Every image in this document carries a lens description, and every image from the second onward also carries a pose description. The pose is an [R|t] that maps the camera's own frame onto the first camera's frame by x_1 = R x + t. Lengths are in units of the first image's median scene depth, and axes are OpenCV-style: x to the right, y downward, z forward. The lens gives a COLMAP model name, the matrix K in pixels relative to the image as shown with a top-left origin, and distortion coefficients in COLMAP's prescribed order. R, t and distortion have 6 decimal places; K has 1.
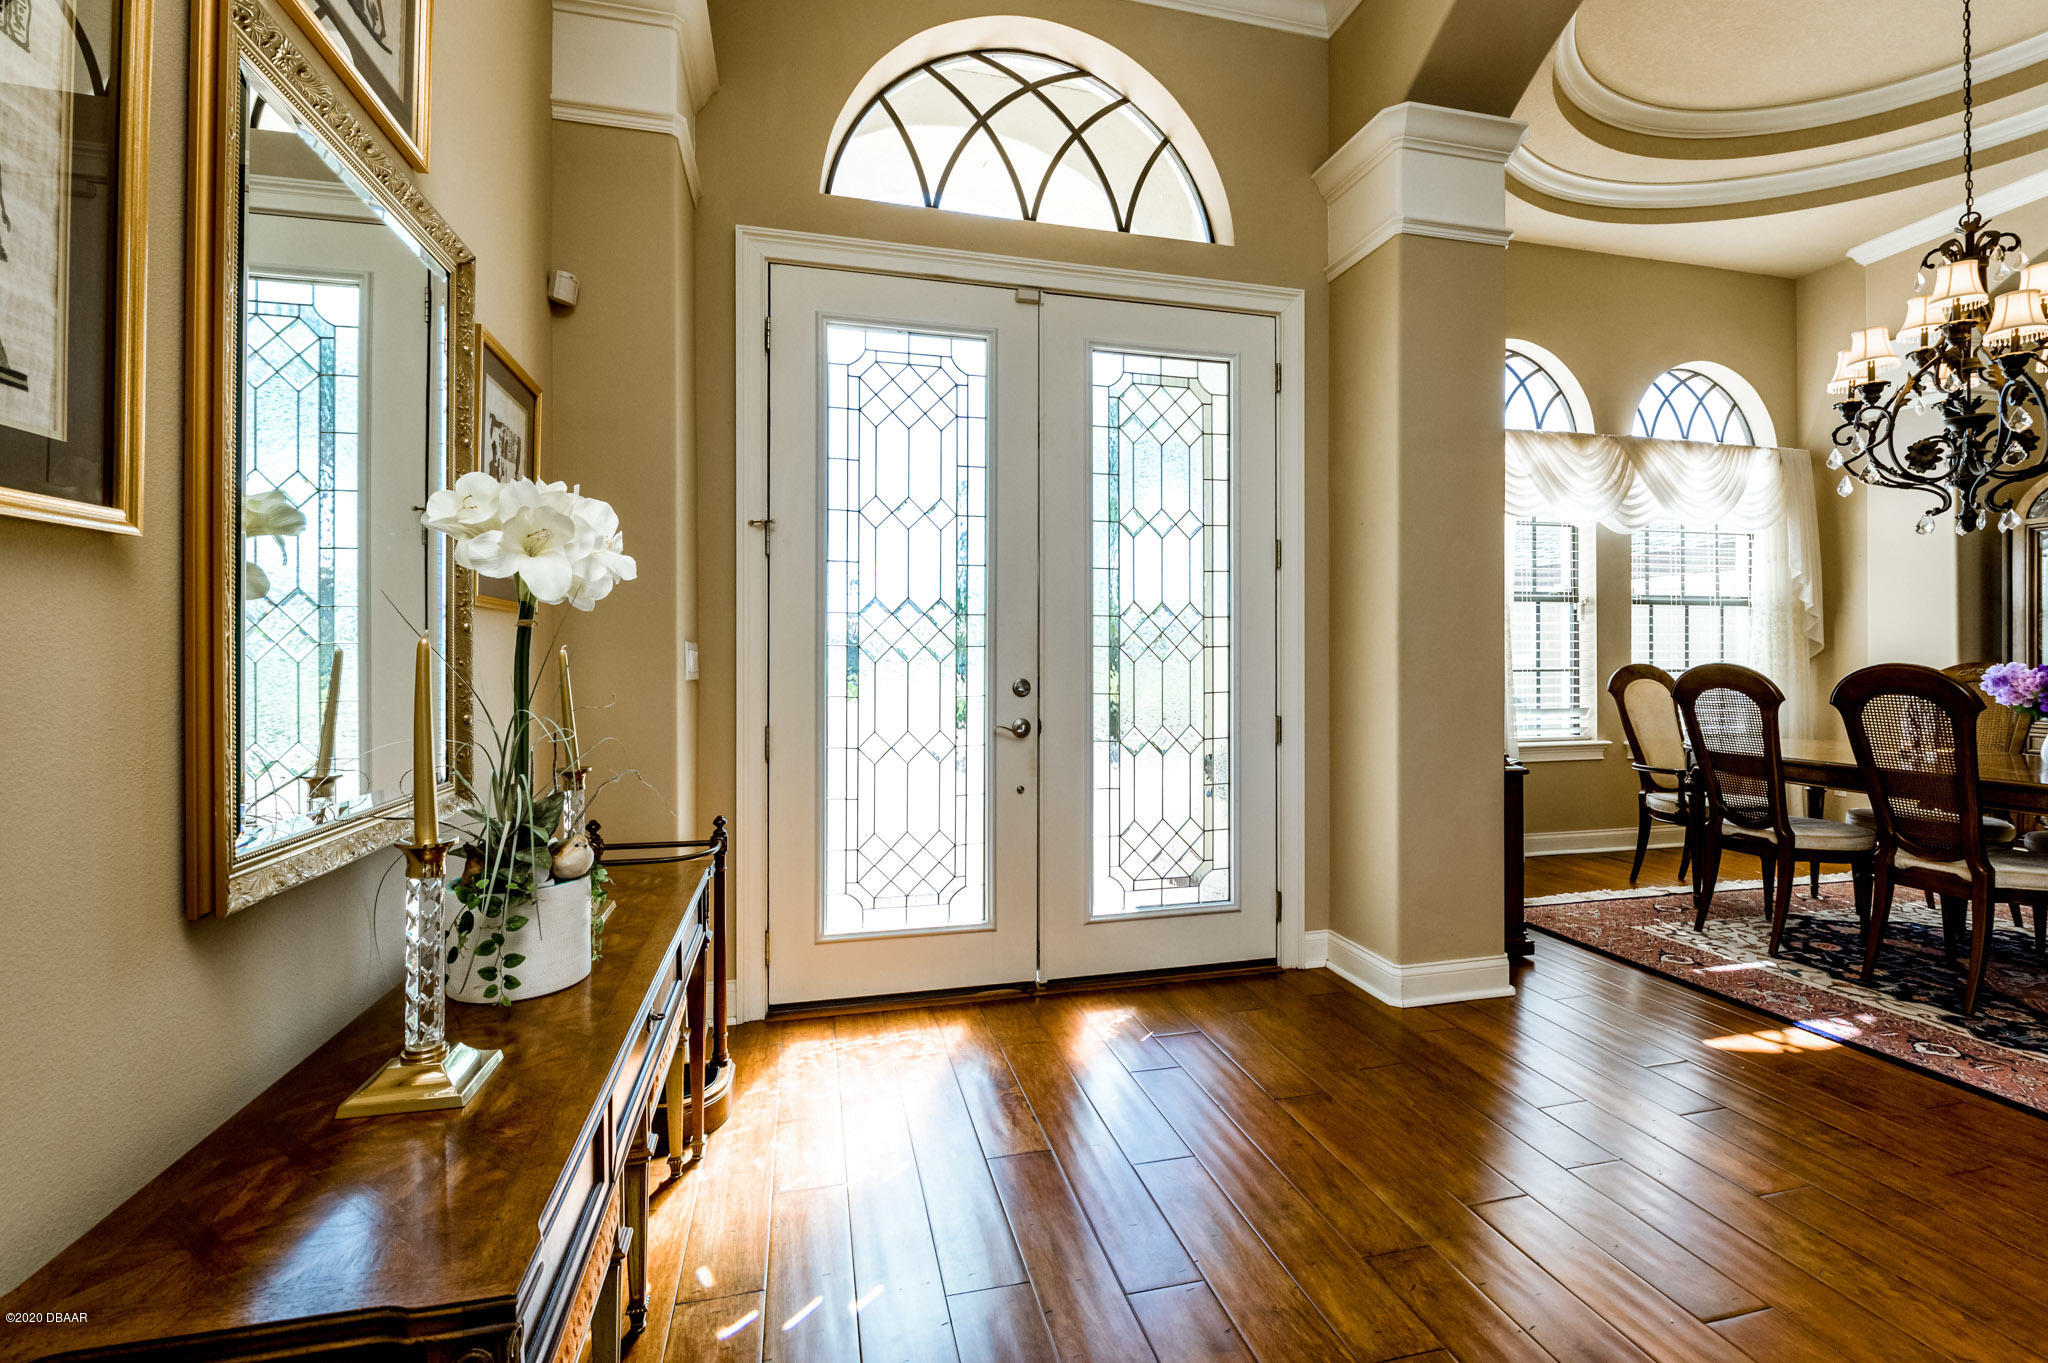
lens RADIAL K [[850.0, 0, 1005.7], [0, 850.0, 660.0], [0, 0, 1]] dist [0.001806, 0.000286]
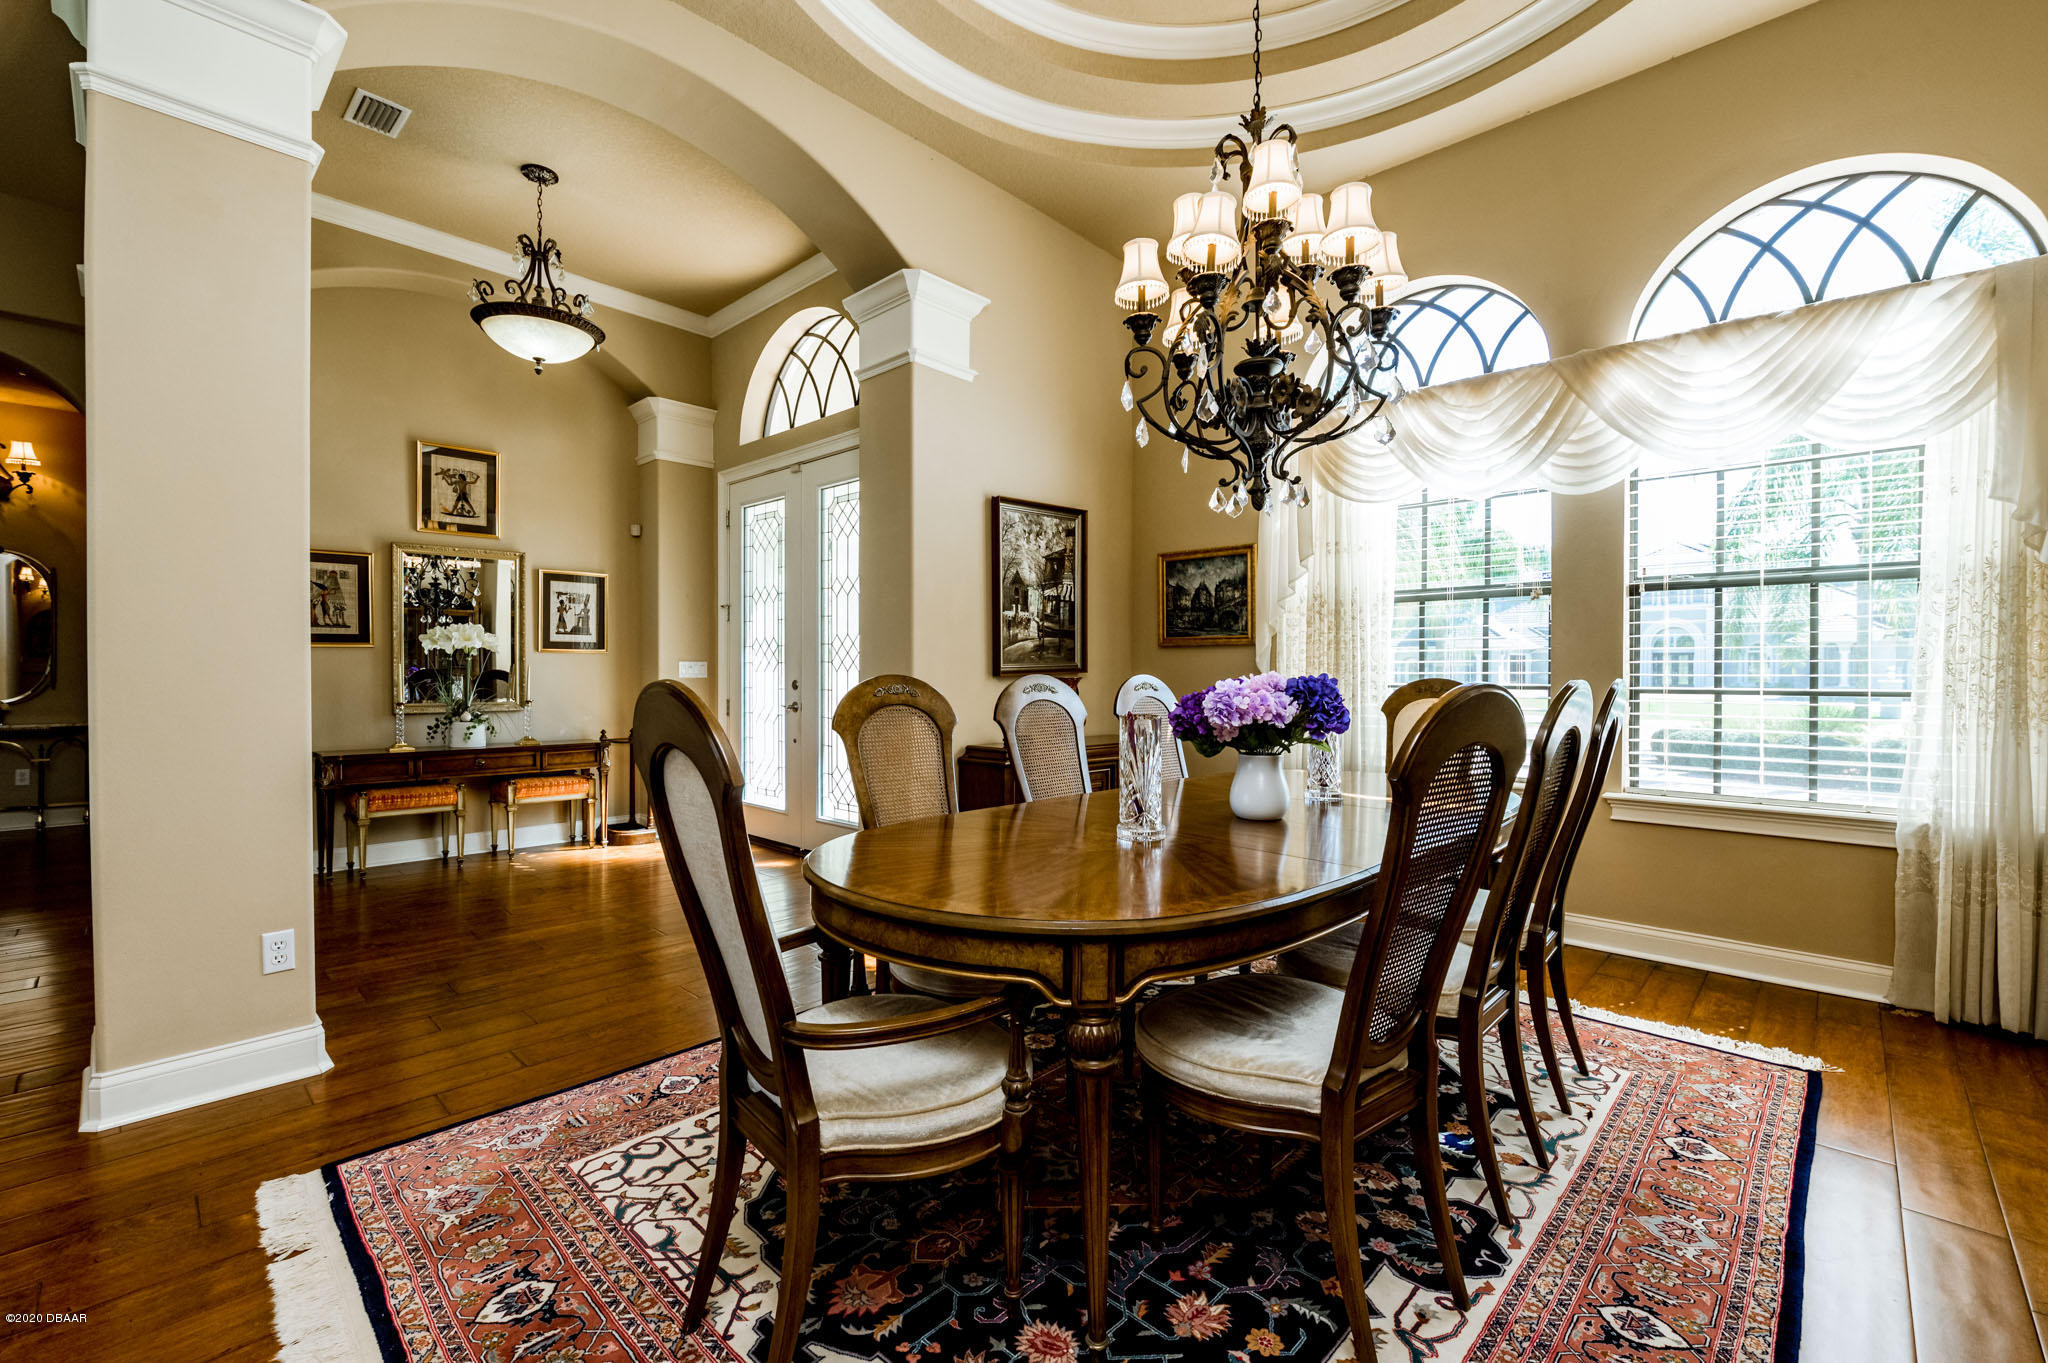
lens RADIAL K [[862.0, 0, 1015.1], [0, 862.0, 677.8], [0, 0, 1]] dist [-0.001656, -0.000269]
pose [[0.544312, 0.010511, -0.838817, 1.785791], [-0.006304, 0.999945, 0.008439, -0.001226], [0.838859, 0.000695, 0.544348, 0.385208]]
